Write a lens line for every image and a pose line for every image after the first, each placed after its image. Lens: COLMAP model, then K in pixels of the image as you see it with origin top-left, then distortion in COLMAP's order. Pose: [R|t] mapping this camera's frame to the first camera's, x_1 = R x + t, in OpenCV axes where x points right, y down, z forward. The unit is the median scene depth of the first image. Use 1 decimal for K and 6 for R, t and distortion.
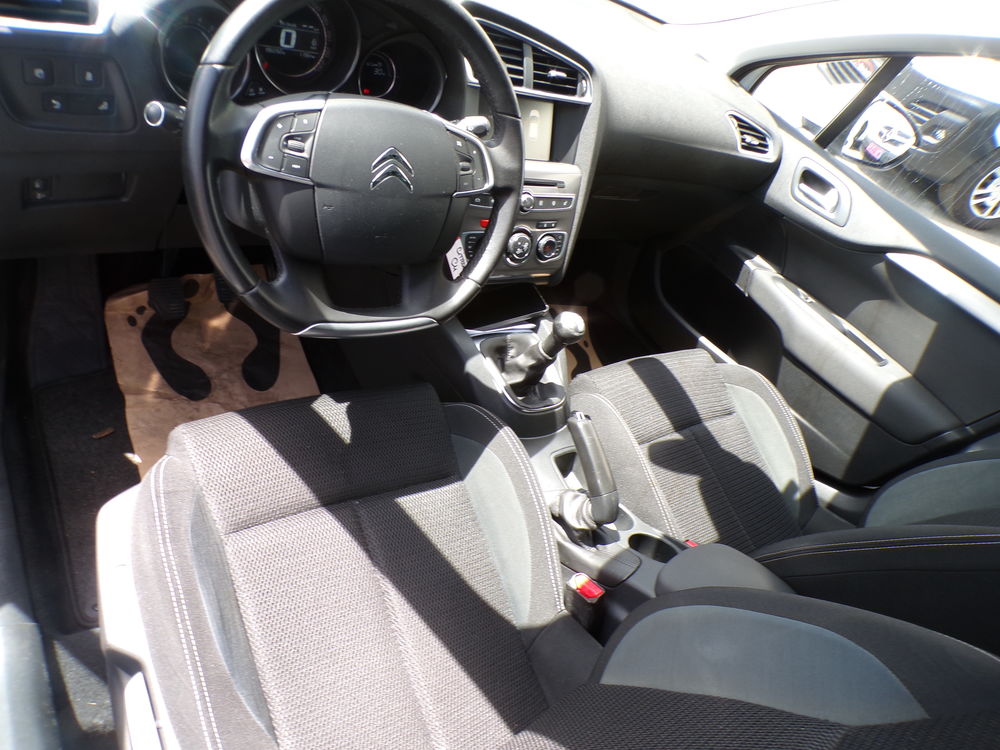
lens RADIAL K [[697.1, 0, 500.0], [0, 697.1, 375.0], [0, 0, 1]] dist [-0.003801, -0.001447]
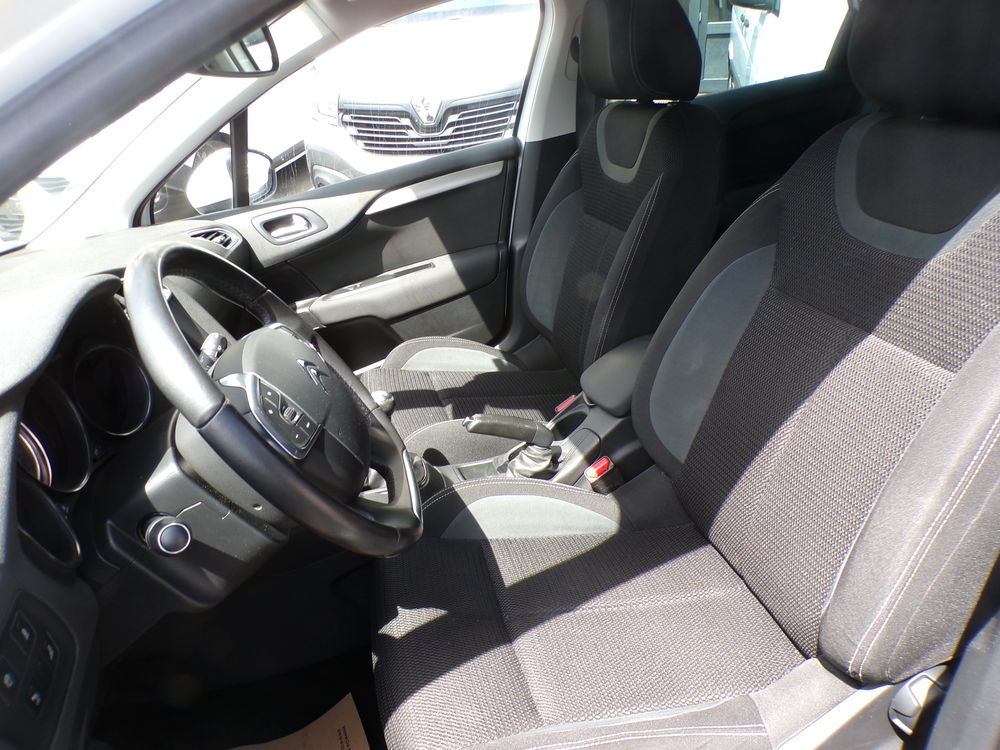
lens RADIAL K [[697.1, 0, 500.0], [0, 697.1, 375.0], [0, 0, 1]] dist [-0.003801, -0.001447]
pose [[0.224465, -0.758311, 0.612030, -0.387153], [0.827920, 0.479655, 0.290654, -0.199338], [-0.513969, 0.441470, 0.735486, 0.072404]]
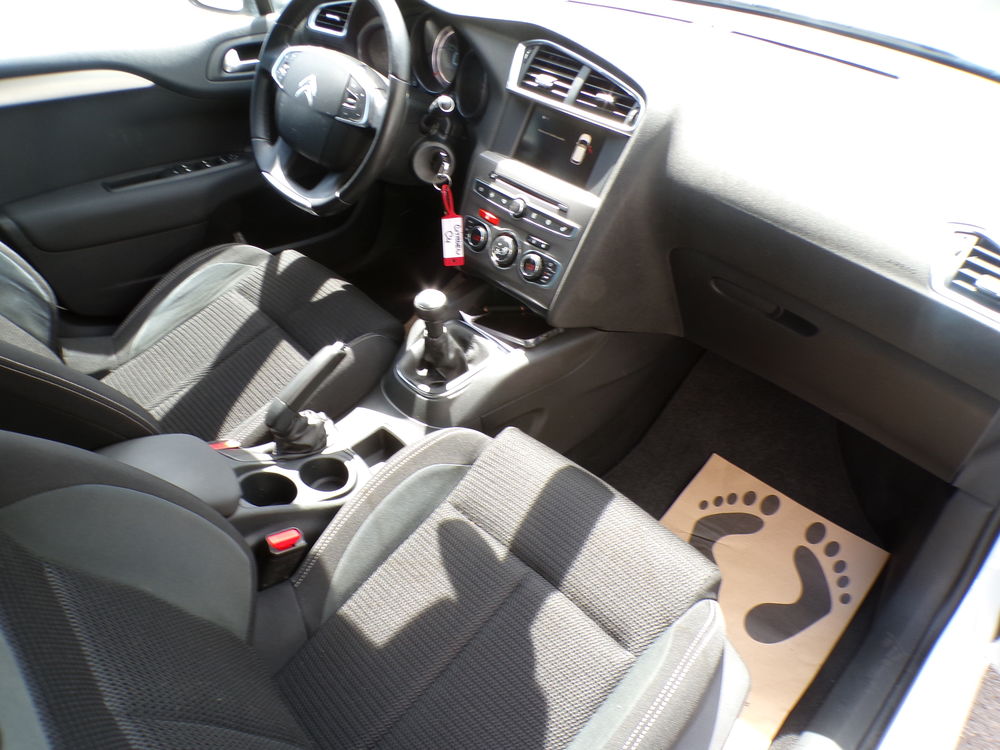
lens RADIAL K [[697.1, 0, 500.0], [0, 697.1, 375.0], [0, 0, 1]] dist [-0.003801, -0.001447]
pose [[0.168760, 0.299484, -0.939058, 0.851192], [-0.611938, 0.778707, 0.138372, -0.149706], [0.772691, 0.551293, 0.314680, 0.649988]]
